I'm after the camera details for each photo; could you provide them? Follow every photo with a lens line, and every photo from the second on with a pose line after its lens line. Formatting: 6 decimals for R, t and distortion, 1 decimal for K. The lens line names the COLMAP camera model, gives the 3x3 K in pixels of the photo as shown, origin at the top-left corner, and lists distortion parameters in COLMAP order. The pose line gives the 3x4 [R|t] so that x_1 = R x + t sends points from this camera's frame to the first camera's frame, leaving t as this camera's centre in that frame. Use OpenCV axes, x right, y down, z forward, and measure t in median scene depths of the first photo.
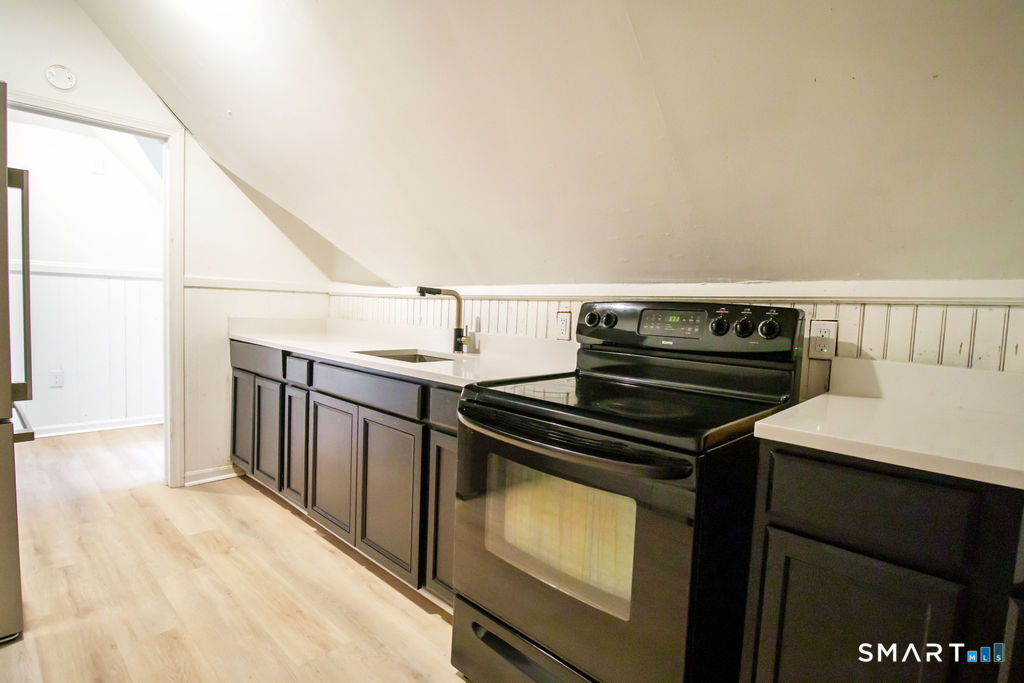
lens RADIAL K [[503.1, 0, 512.0], [0, 503.1, 341.5], [0, 0, 1]] dist [-0.001116, -0.000778]
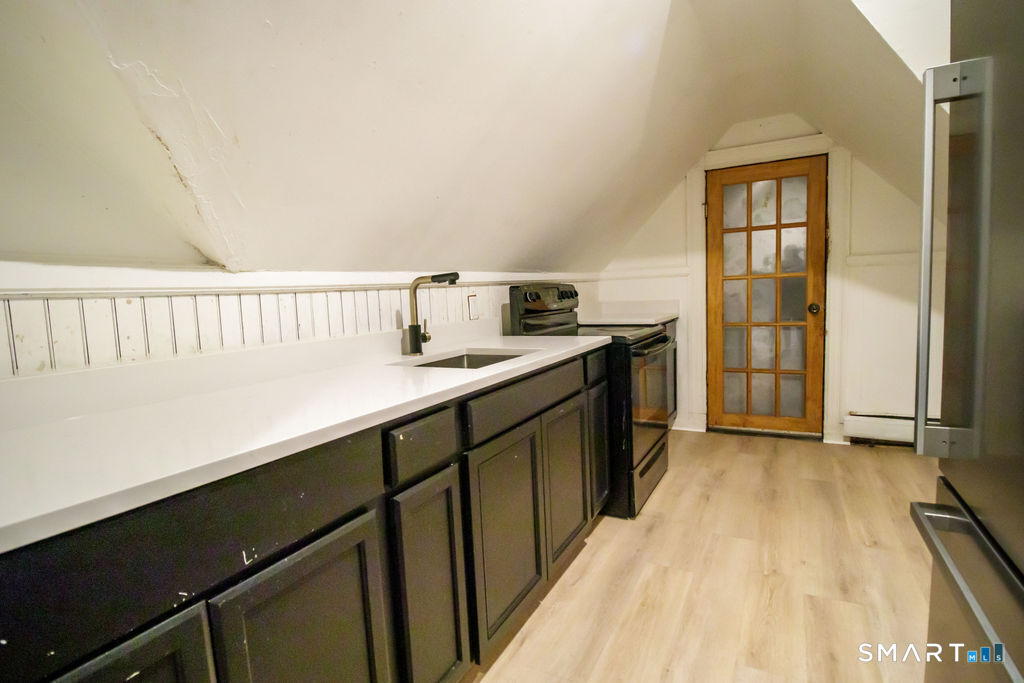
lens RADIAL K [[503.1, 0, 512.0], [0, 503.1, 341.5], [0, 0, 1]] dist [-0.001116, -0.000778]
pose [[-0.245512, -0.113540, 0.962722, -1.059323], [0.111679, 0.983192, 0.144434, -0.113012], [-0.962939, 0.142976, -0.228705, 1.190886]]
